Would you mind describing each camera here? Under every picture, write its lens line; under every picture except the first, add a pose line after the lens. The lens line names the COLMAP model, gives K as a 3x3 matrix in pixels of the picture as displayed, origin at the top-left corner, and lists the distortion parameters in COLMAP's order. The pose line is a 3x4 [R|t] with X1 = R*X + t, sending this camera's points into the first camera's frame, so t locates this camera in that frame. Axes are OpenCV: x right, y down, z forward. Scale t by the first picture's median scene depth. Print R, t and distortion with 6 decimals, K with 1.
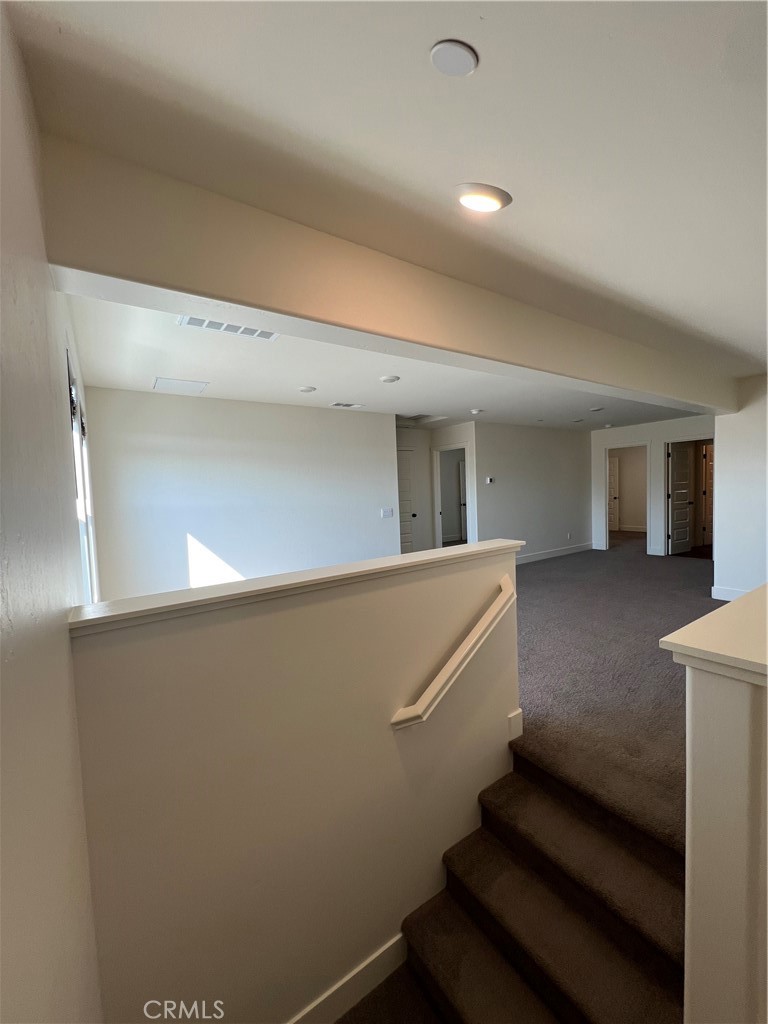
lens RADIAL K [[409.1, 0, 384.1], [0, 409.1, 512.2], [0, 0, 1]] dist [-0.000757, -0.000366]
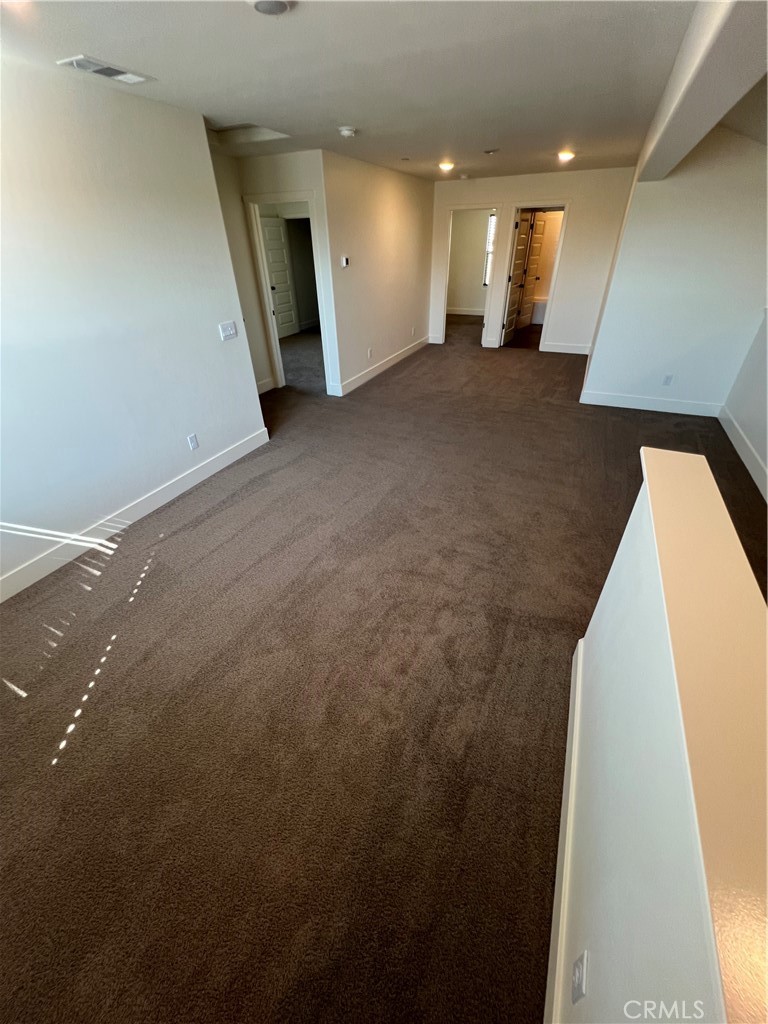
lens RADIAL K [[409.1, 0, 386.7], [0, 409.1, 514.3], [0, 0, 1]] dist [-0.000757, -0.000366]
pose [[0.858327, -0.269649, 0.436537, -0.099727], [0.017498, 0.865665, 0.500317, -0.047887], [-0.512805, -0.421797, 0.747742, 0.231464]]
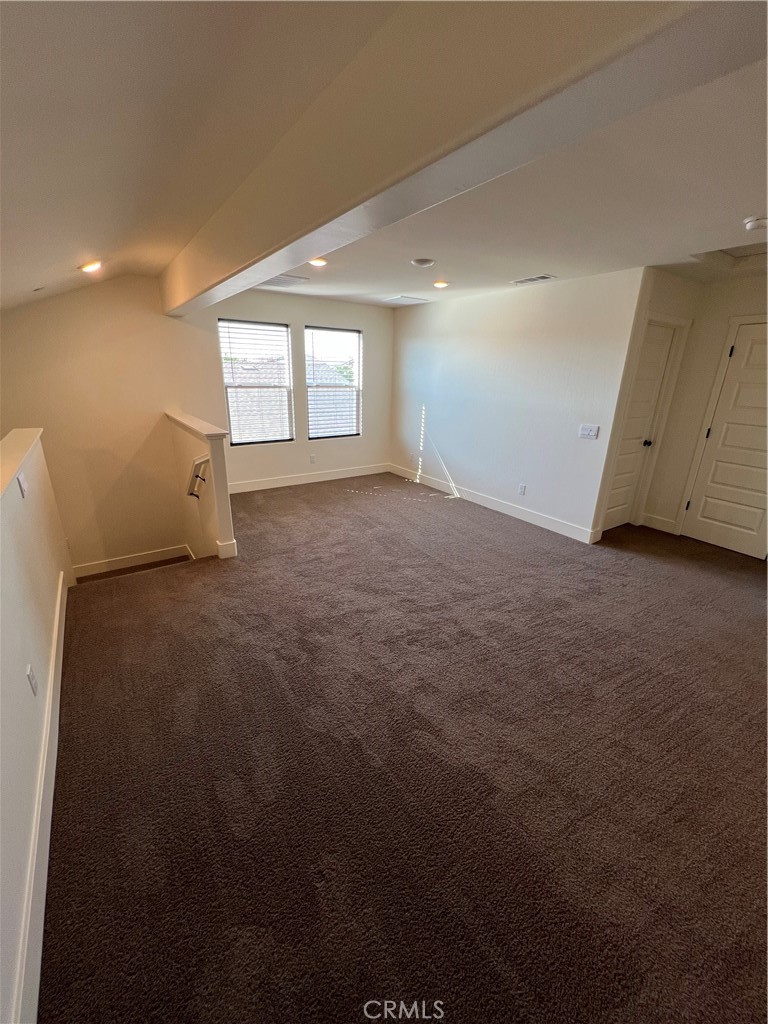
lens RADIAL K [[409.1, 0, 386.4], [0, 409.1, 510.8], [0, 0, 1]] dist [-0.000757, -0.000366]
pose [[-0.000711, 0.359526, -0.933135, 0.537122], [-0.086218, 0.929638, 0.358244, -0.070236], [0.996276, 0.080707, 0.030336, 0.492137]]
